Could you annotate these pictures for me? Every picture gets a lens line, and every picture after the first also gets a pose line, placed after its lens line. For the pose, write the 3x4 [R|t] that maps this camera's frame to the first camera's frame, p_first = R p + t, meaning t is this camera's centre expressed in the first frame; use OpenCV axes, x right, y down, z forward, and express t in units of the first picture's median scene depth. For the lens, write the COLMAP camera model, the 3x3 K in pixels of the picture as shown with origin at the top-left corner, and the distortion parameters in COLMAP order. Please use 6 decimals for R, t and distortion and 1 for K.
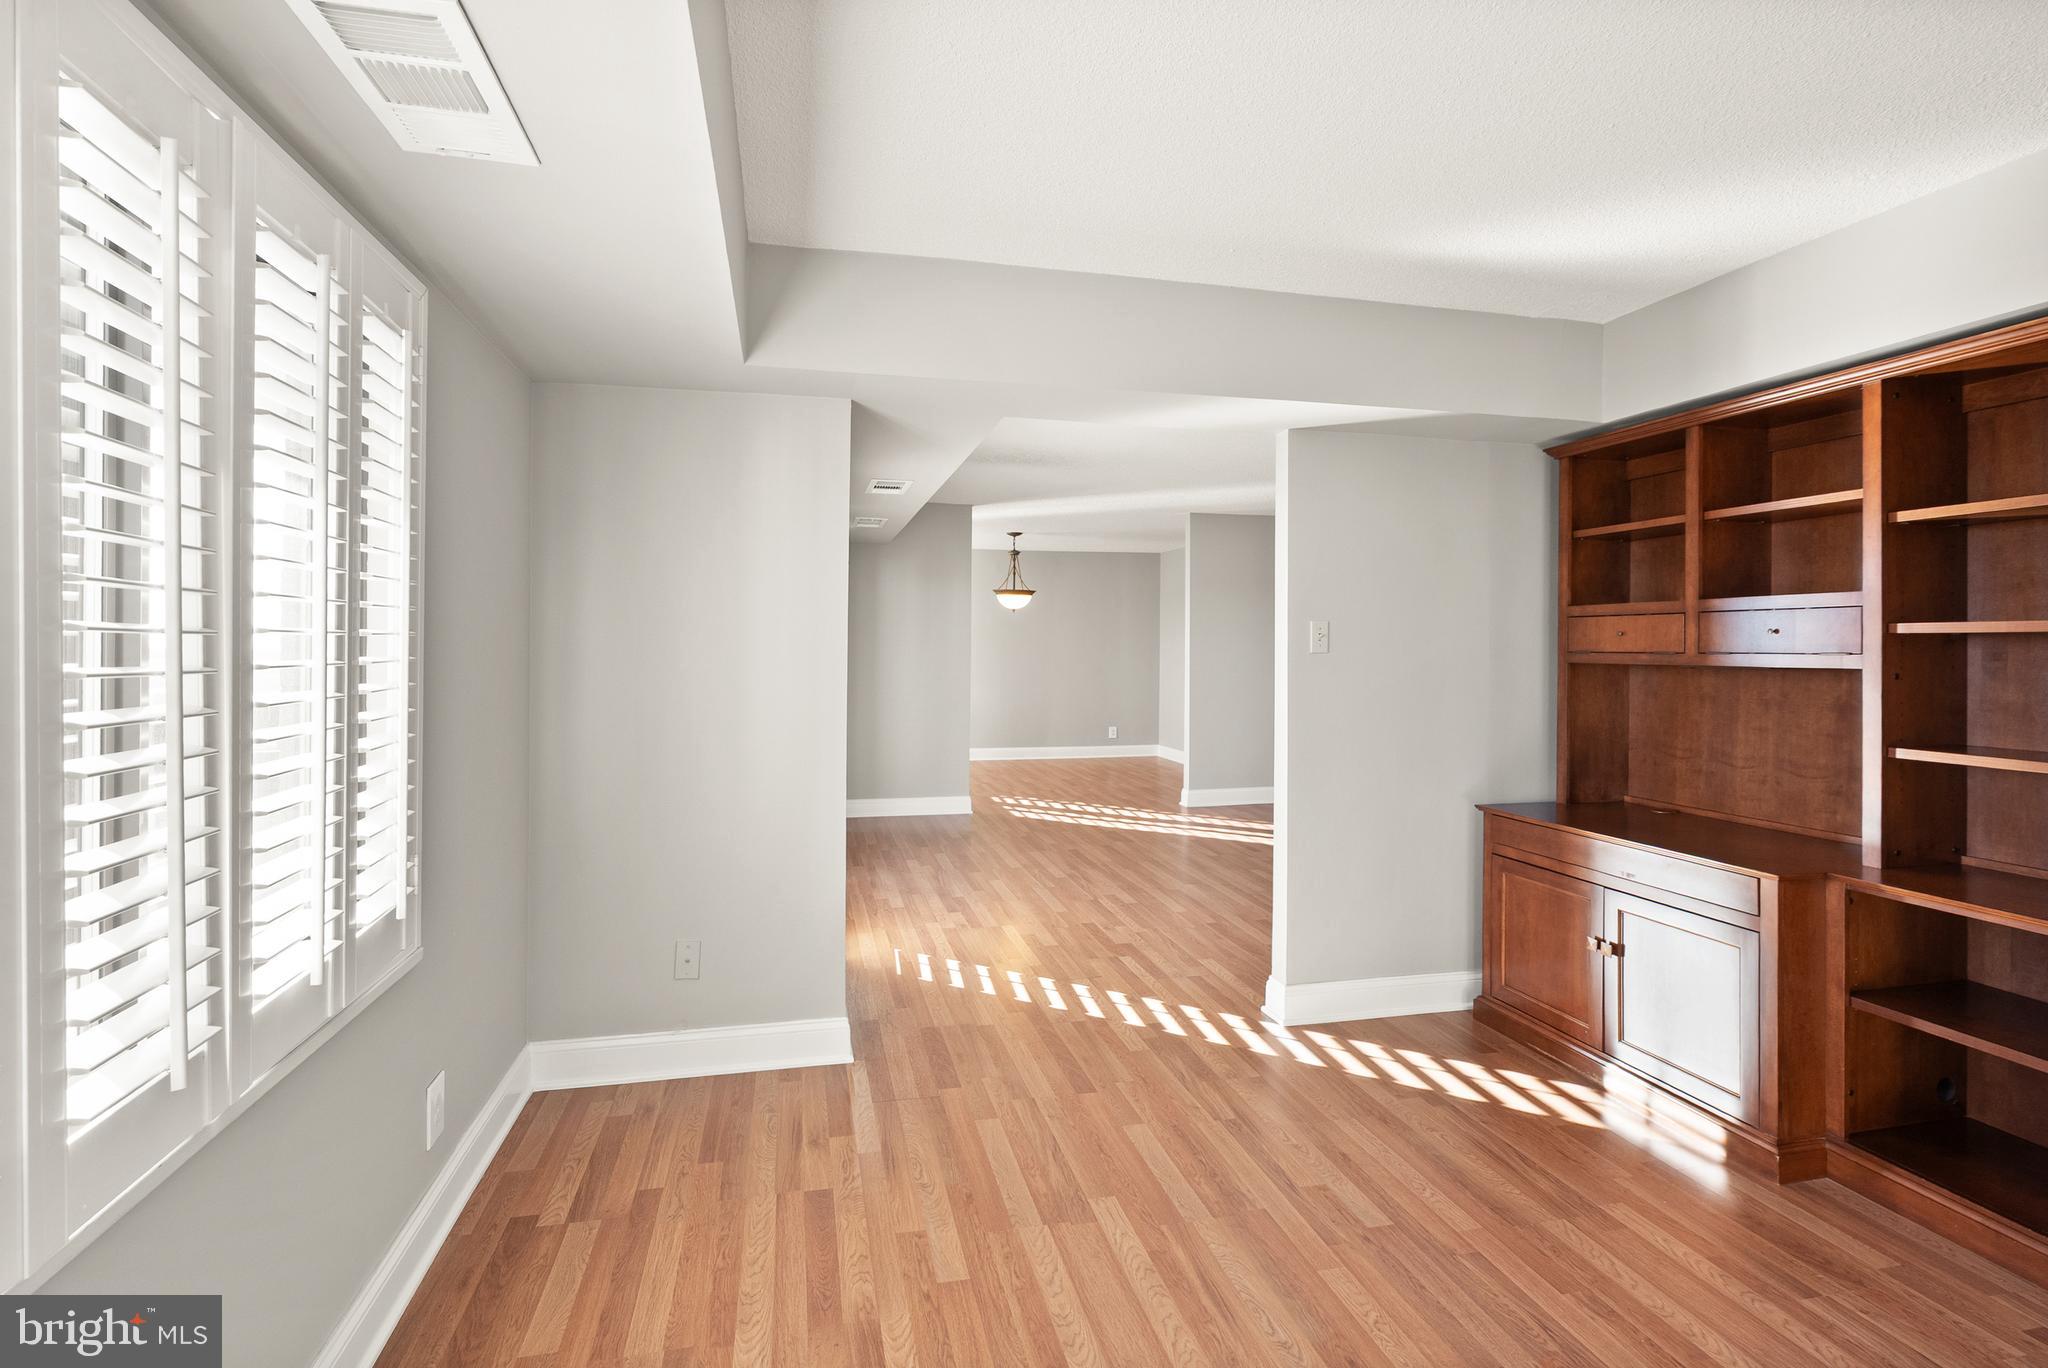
lens RADIAL K [[945.8, 0, 1021.6], [0, 945.8, 642.6], [0, 0, 1]] dist [-0.001687, 0.001558]
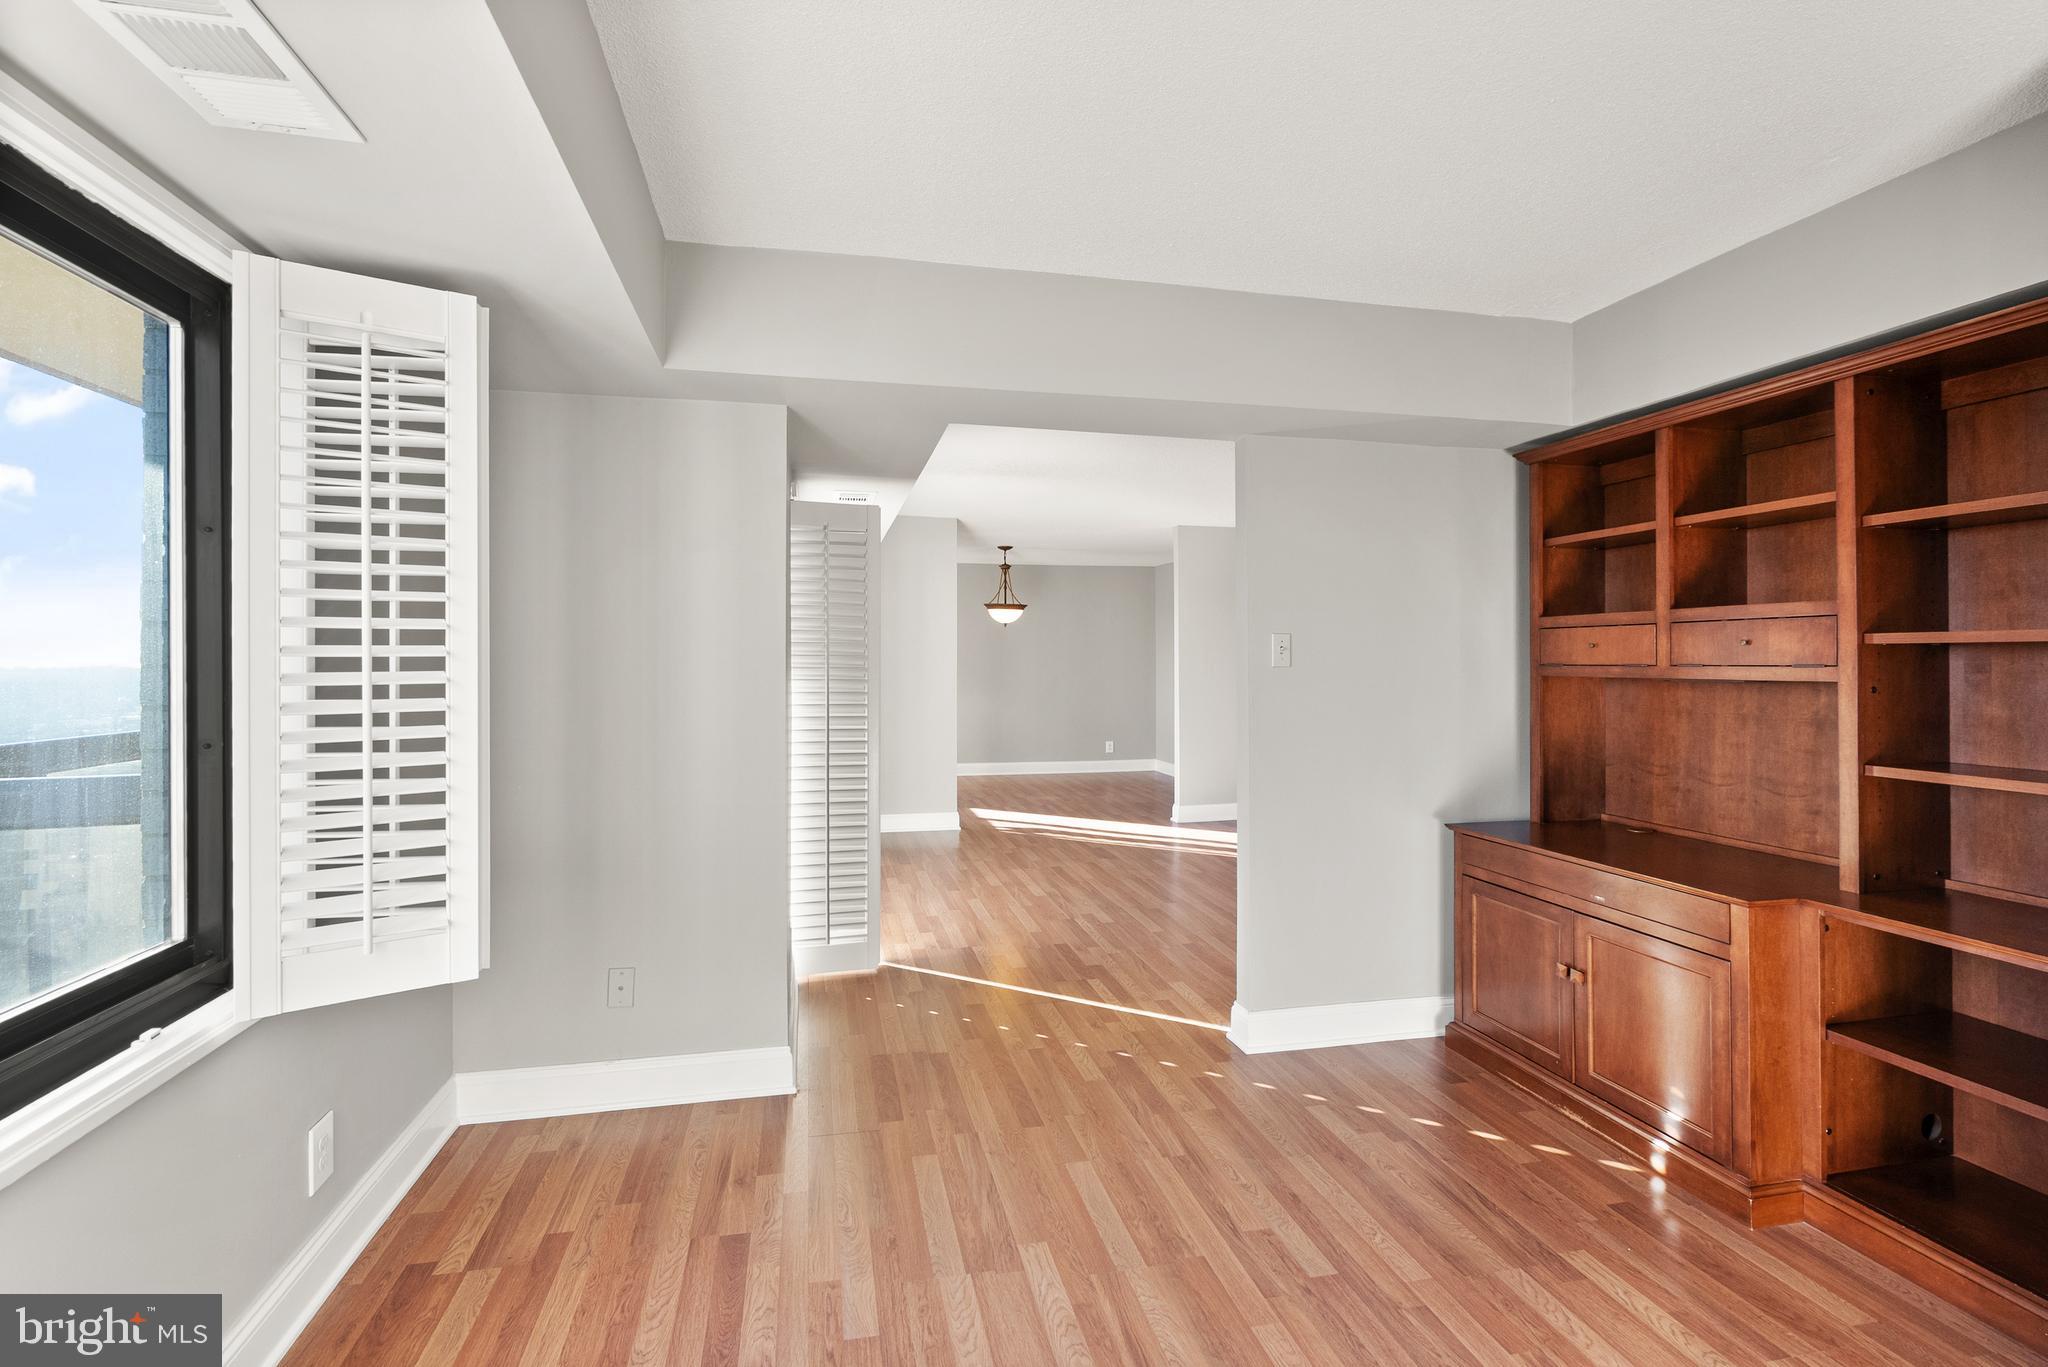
lens RADIAL K [[945.8, 0, 1016.1], [0, 945.8, 652.6], [0, 0, 1]] dist [-0.001687, 0.001558]
pose [[0.999967, -0.003671, -0.007229, 0.075857], [0.003639, 0.999984, -0.004387, -0.000278], [0.007245, 0.004360, 0.999964, 0.049503]]
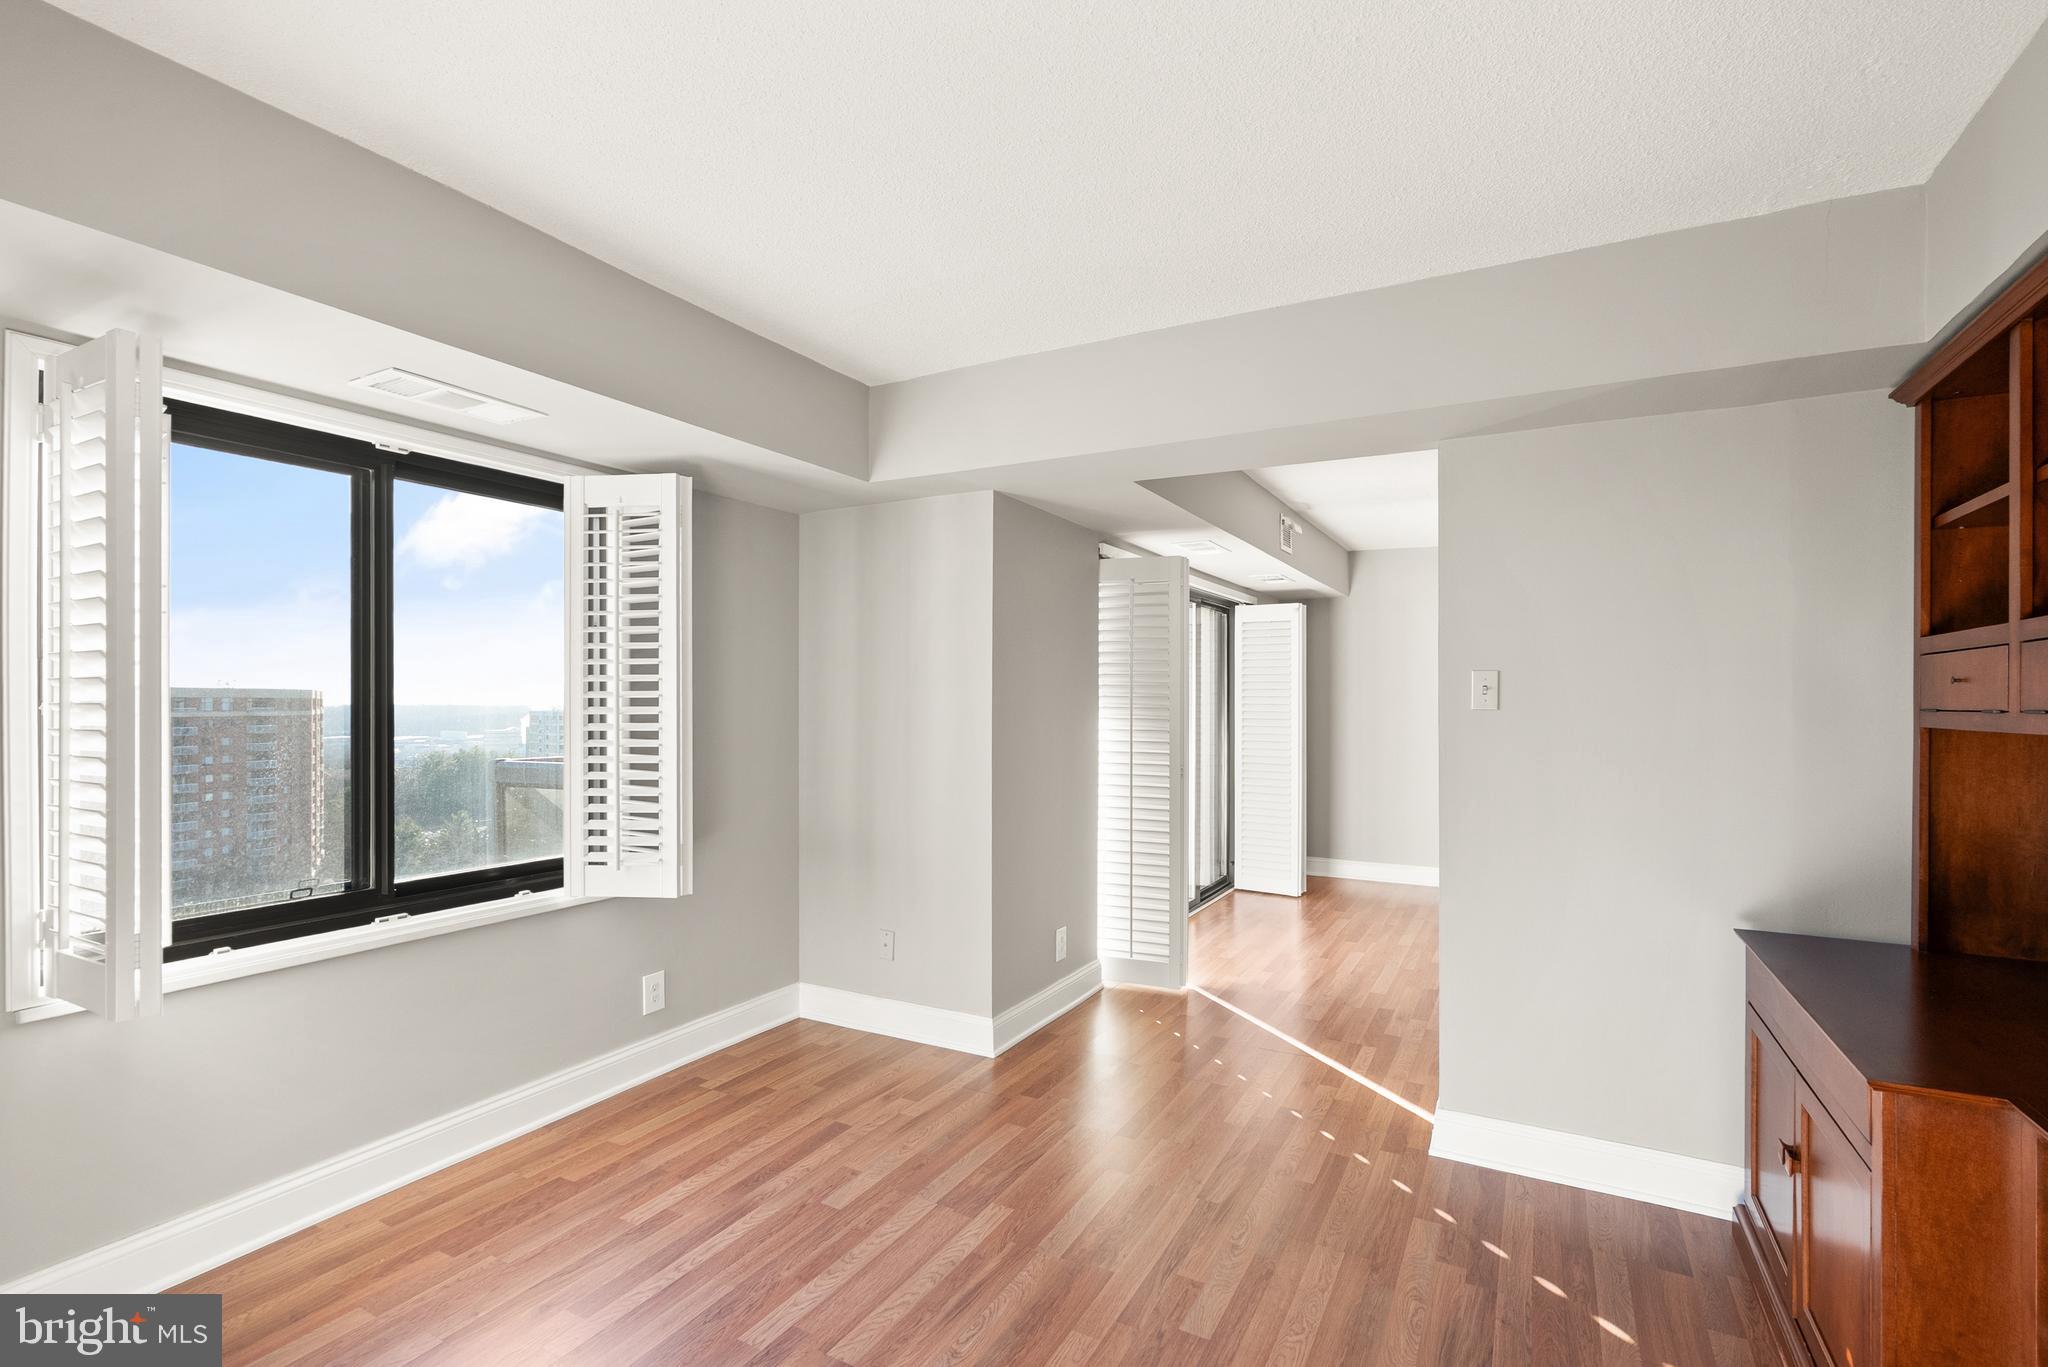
lens RADIAL K [[945.8, 0, 1012.6], [0, 945.8, 697.6], [0, 0, 1]] dist [-0.001687, 0.001558]
pose [[0.749329, -0.003361, -0.662189, 0.790699], [0.002382, 0.999994, -0.002381, 0.002201], [0.662194, 0.000206, 0.749333, 0.182835]]
